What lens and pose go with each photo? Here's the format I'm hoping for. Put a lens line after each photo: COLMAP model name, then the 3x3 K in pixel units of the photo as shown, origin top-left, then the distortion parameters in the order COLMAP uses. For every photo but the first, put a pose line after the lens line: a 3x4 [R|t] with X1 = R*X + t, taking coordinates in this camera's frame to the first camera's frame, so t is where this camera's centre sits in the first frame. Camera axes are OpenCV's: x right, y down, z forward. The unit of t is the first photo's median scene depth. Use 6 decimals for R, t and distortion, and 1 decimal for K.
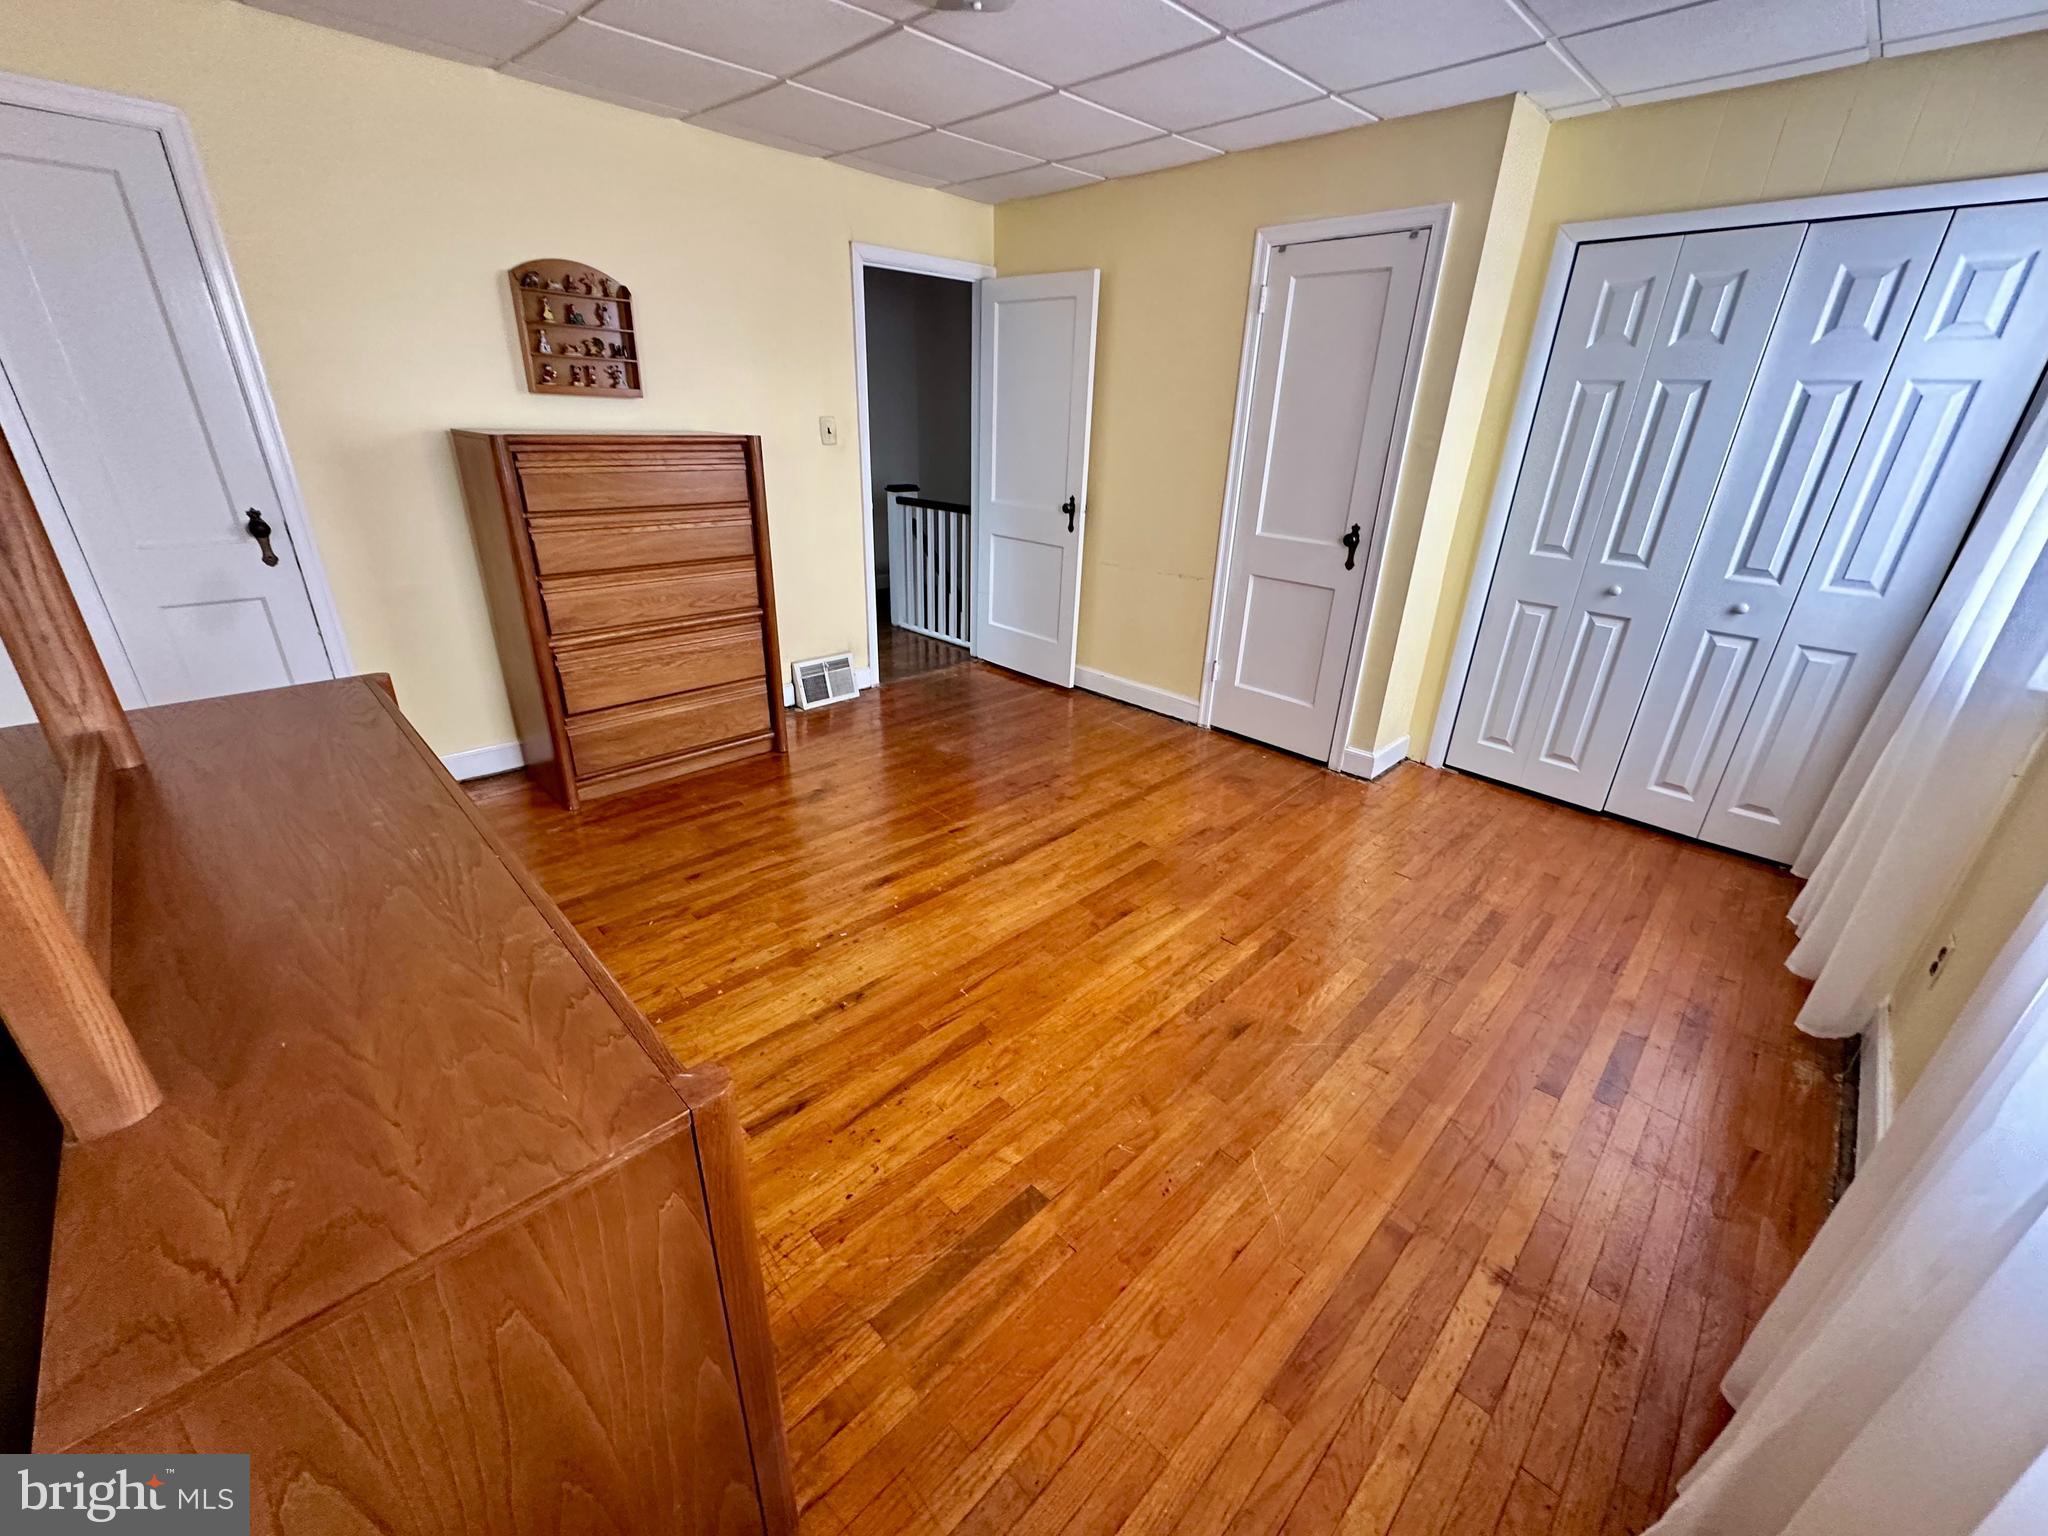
lens RADIAL K [[816.5, 0, 1023.7], [0, 816.5, 767.0], [0, 0, 1]] dist [-0.004194, 0.000634]
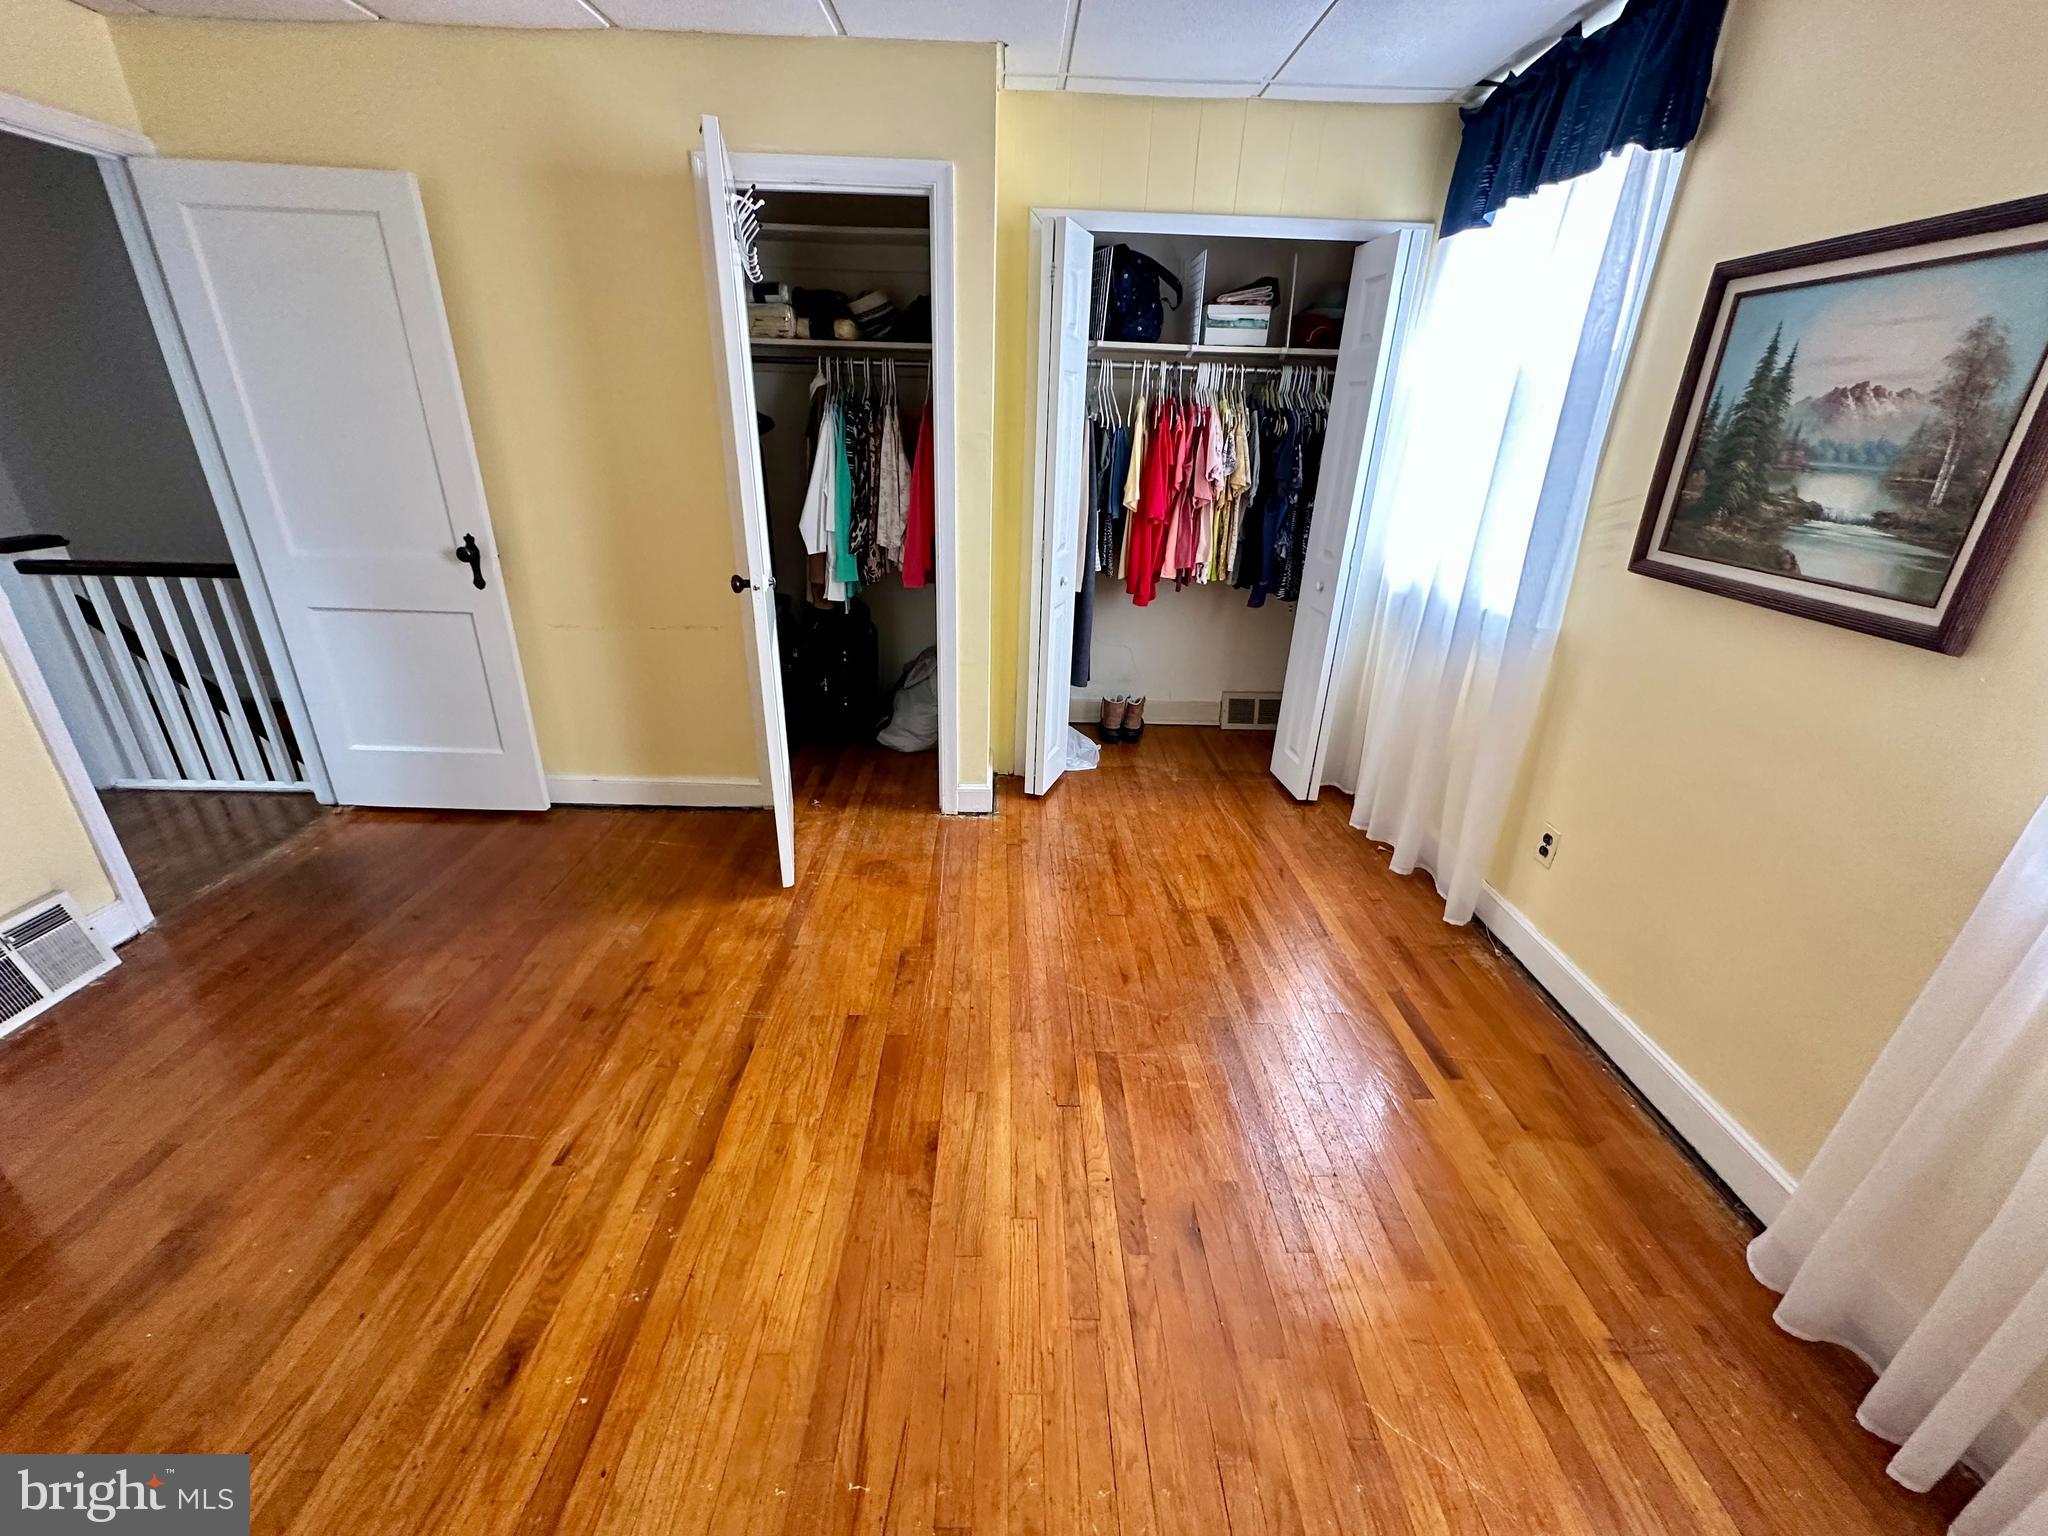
lens RADIAL K [[816.5, 0, 1023.4], [0, 816.5, 768.1], [0, 0, 1]] dist [-0.004194, 0.000634]
pose [[0.696196, -0.293476, 0.655121, -0.145817], [0.278525, 0.951552, 0.130281, -0.155242], [-0.661616, 0.091767, 0.744207, 0.324841]]
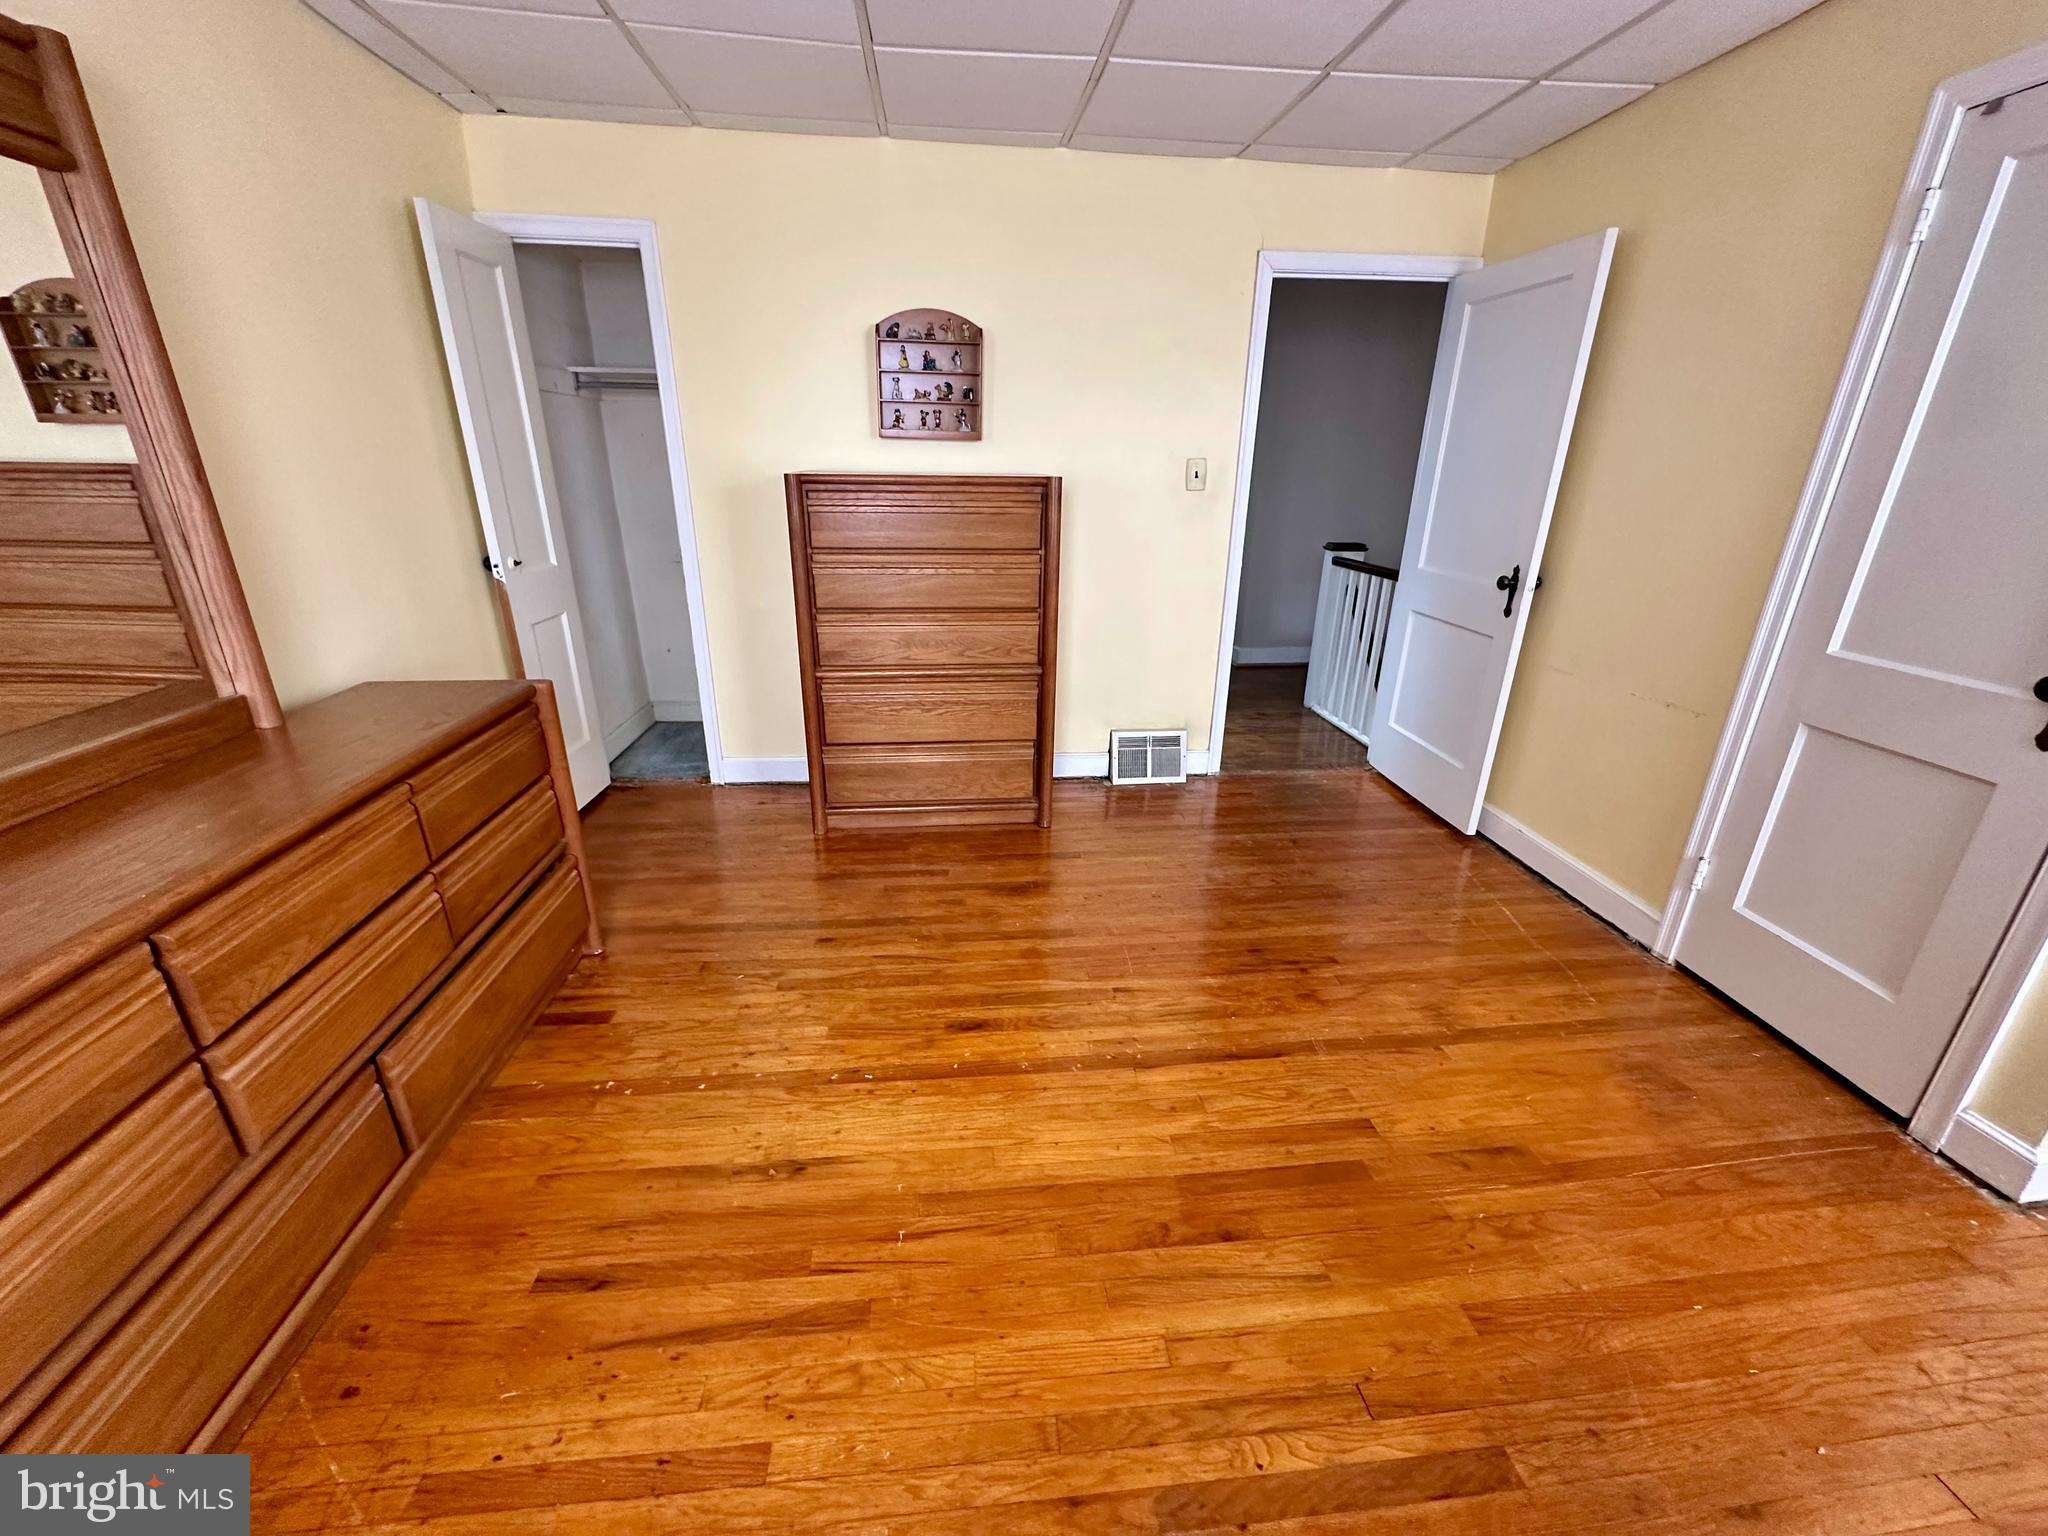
lens RADIAL K [[816.5, 0, 1024.3], [0, 816.5, 767.1], [0, 0, 1]] dist [-0.004194, 0.000634]
pose [[0.775989, 0.202746, -0.597273, 0.237988], [-0.240297, 0.970546, 0.017256, -0.105951], [0.583180, 0.130132, 0.801852, 0.306427]]
